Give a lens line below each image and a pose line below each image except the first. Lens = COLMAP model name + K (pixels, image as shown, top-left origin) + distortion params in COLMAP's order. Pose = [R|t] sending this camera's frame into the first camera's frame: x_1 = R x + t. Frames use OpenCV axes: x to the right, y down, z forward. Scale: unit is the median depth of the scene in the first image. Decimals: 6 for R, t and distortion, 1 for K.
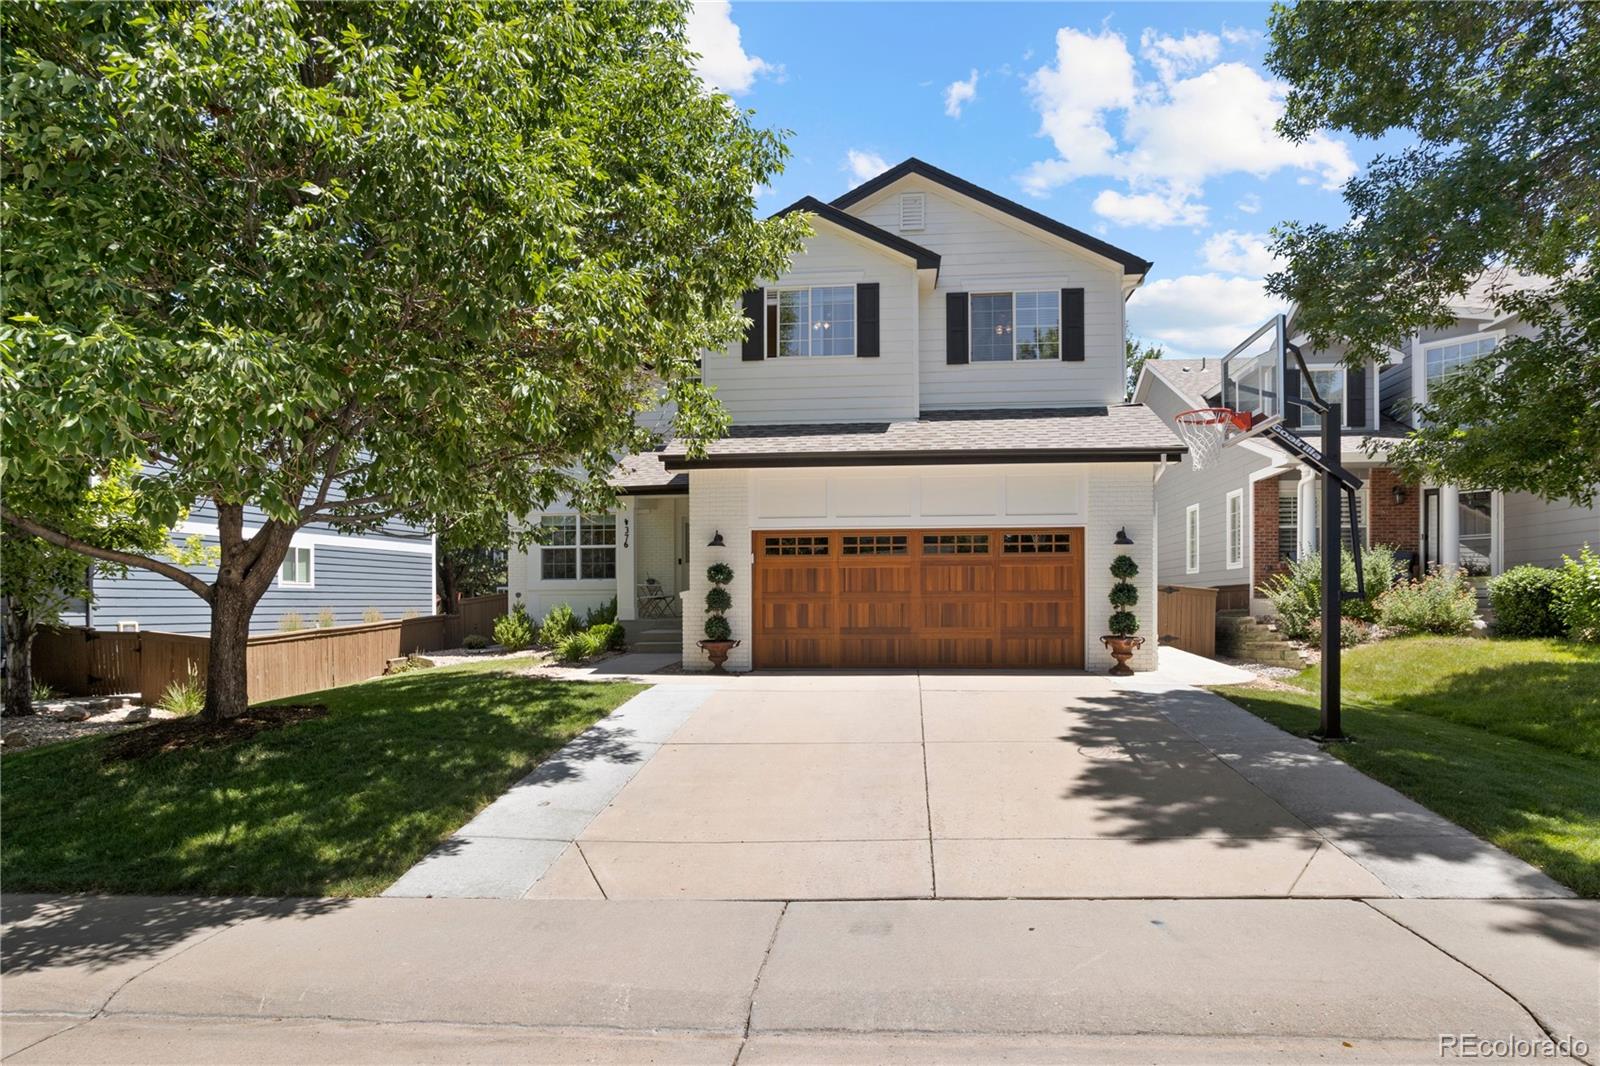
lens RADIAL K [[834.9, 0, 877.3], [0, 834.9, 590.2], [0, 0, 1]] dist [-0.030697, 0.012237]
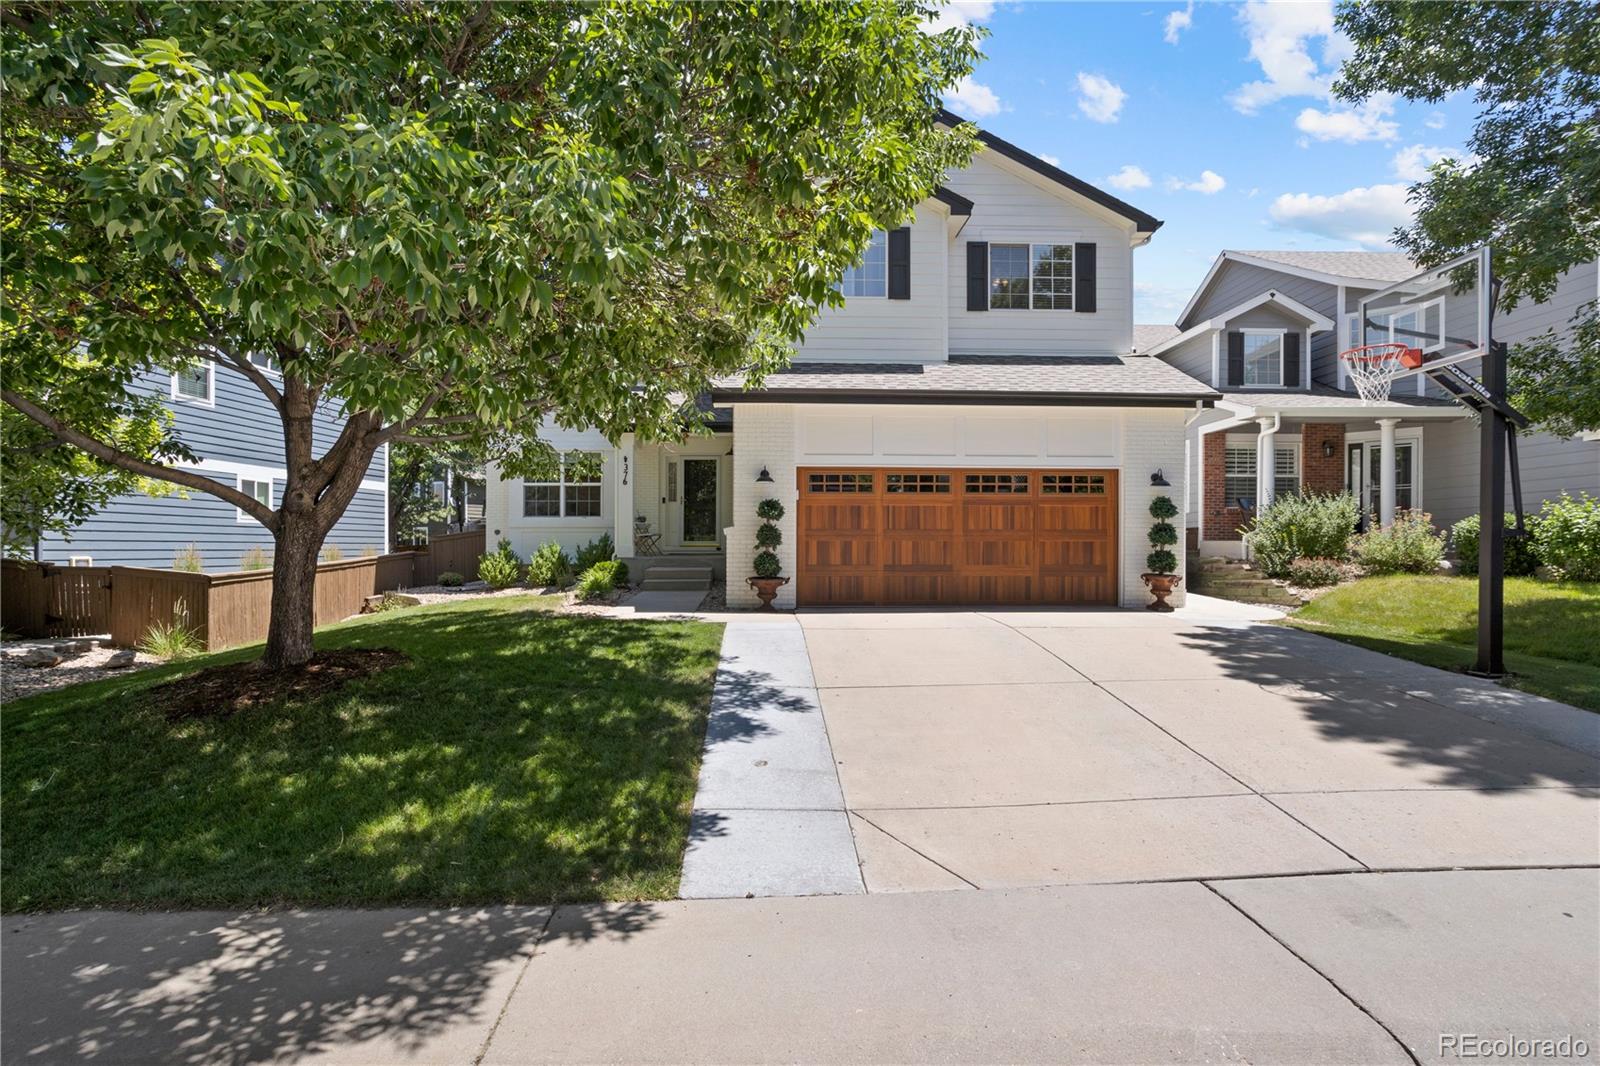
lens RADIAL K [[747.2, 0, 808.3], [0, 747.2, 530.3], [0, 0, 1]] dist [-0.020366, 0.001316]
pose [[0.994112, 0.008697, 0.108007, -0.235833], [-0.007993, 0.999944, -0.006949, 0.010213], [-0.108061, 0.006045, 0.994126, 0.117615]]
